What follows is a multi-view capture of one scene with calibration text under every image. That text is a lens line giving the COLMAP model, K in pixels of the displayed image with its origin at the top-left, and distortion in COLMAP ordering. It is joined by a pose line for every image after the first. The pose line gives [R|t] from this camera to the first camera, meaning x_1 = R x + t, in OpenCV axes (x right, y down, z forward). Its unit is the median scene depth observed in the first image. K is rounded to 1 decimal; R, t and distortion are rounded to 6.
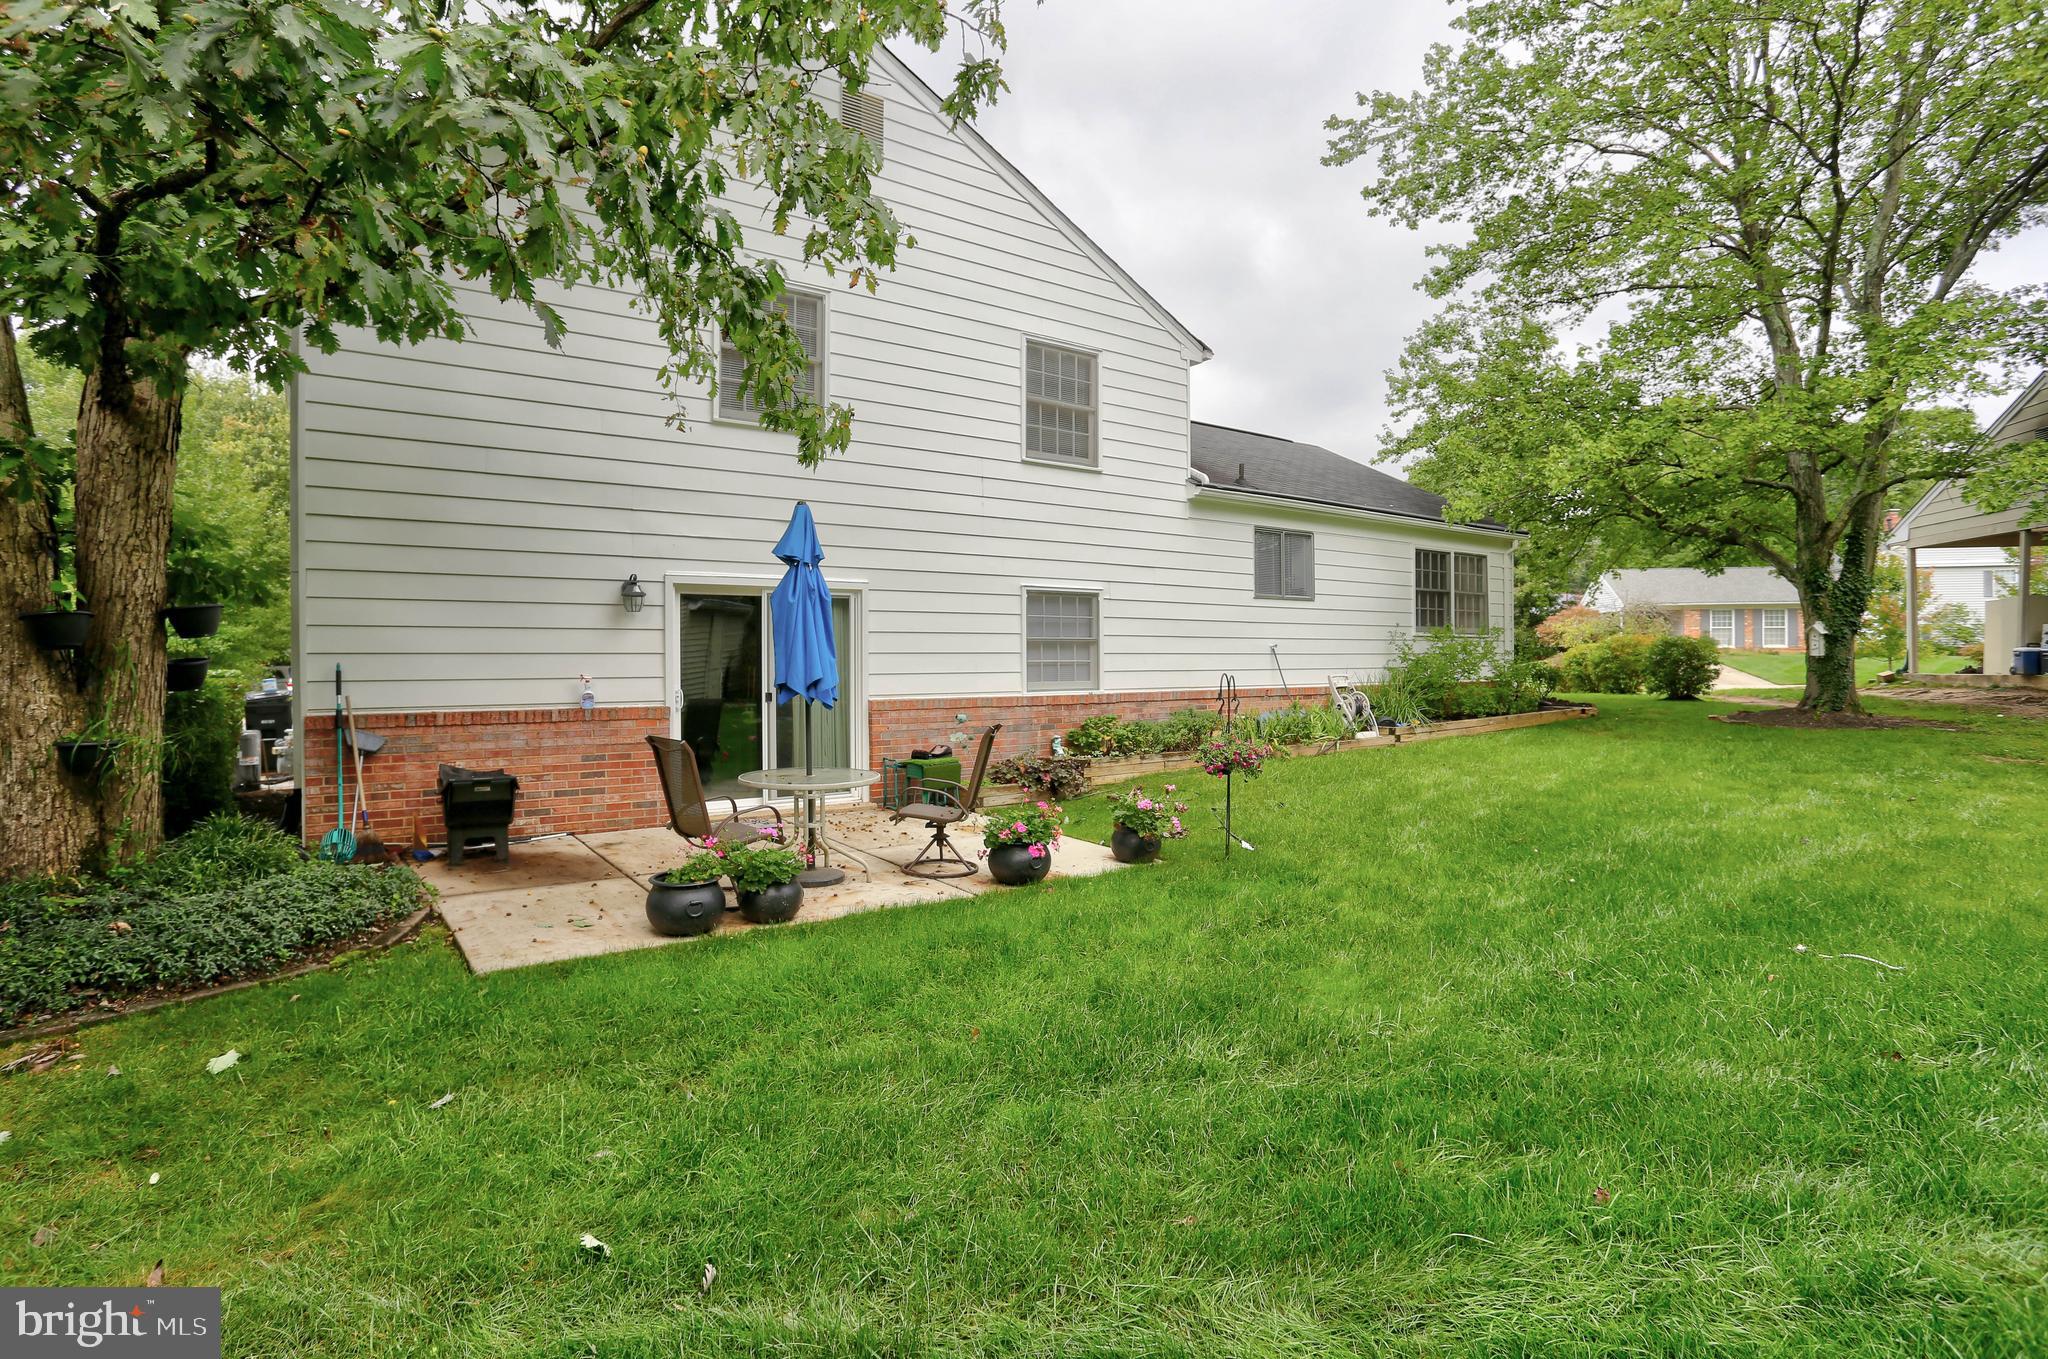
lens RADIAL K [[1013.2, 0, 1019.3], [0, 1013.2, 652.2], [0, 0, 1]] dist [-0.084868, 0.041498]
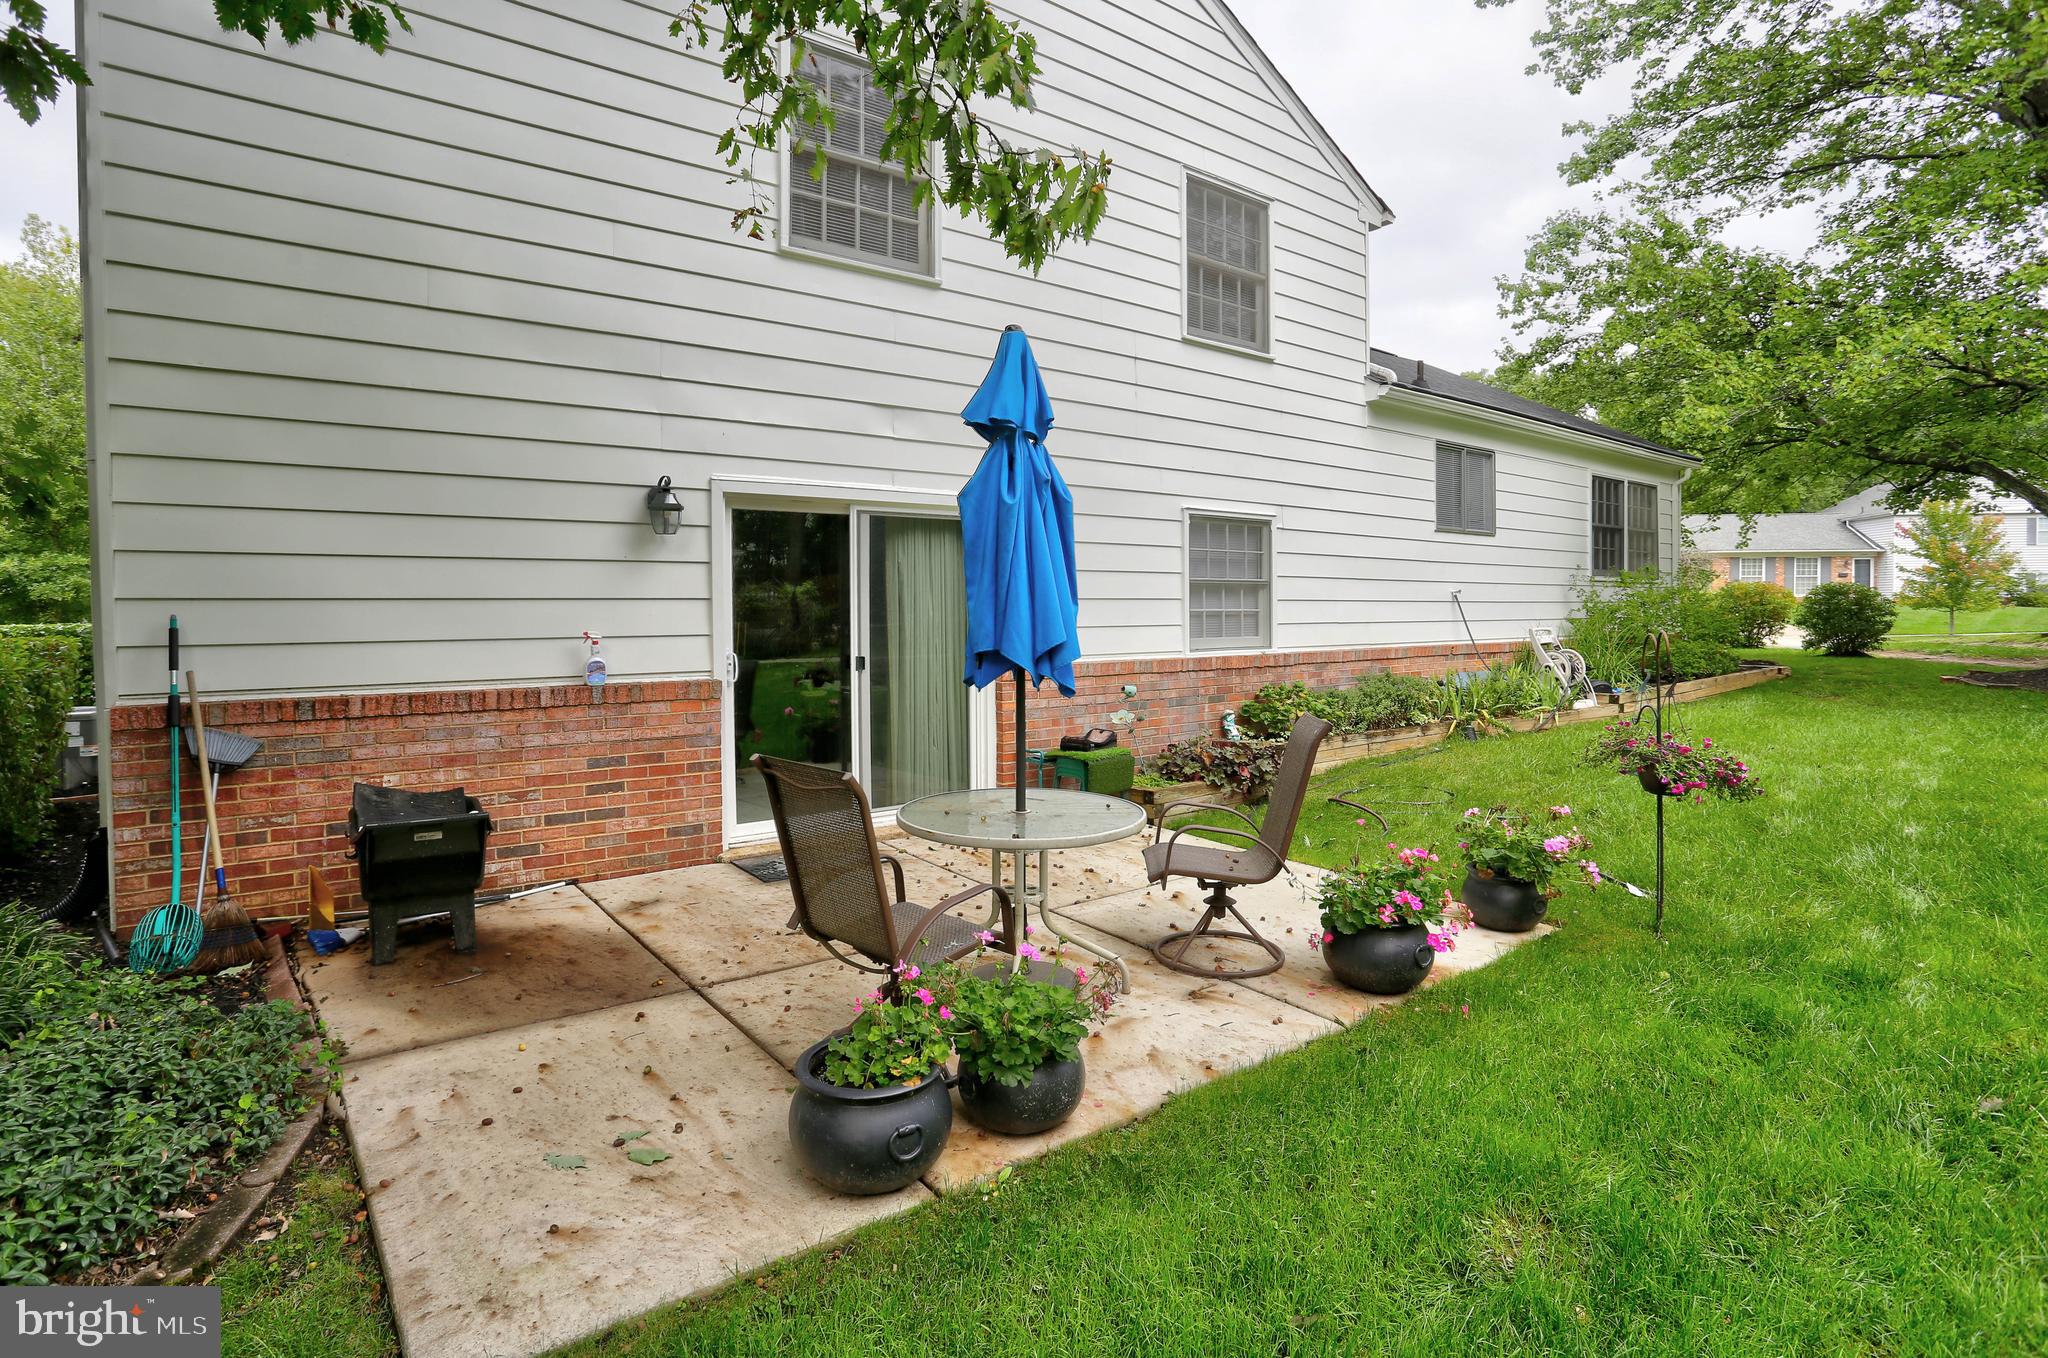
lens RADIAL K [[1044.1, 0, 1060.2], [0, 1044.1, 622.8], [0, 0, 1]] dist [-0.075973, 0.028969]
pose [[0.998239, -0.001142, 0.059308, -0.132316], [-0.000069, 0.999792, 0.020406, 0.002308], [-0.059319, -0.020374, 0.998031, 0.246533]]
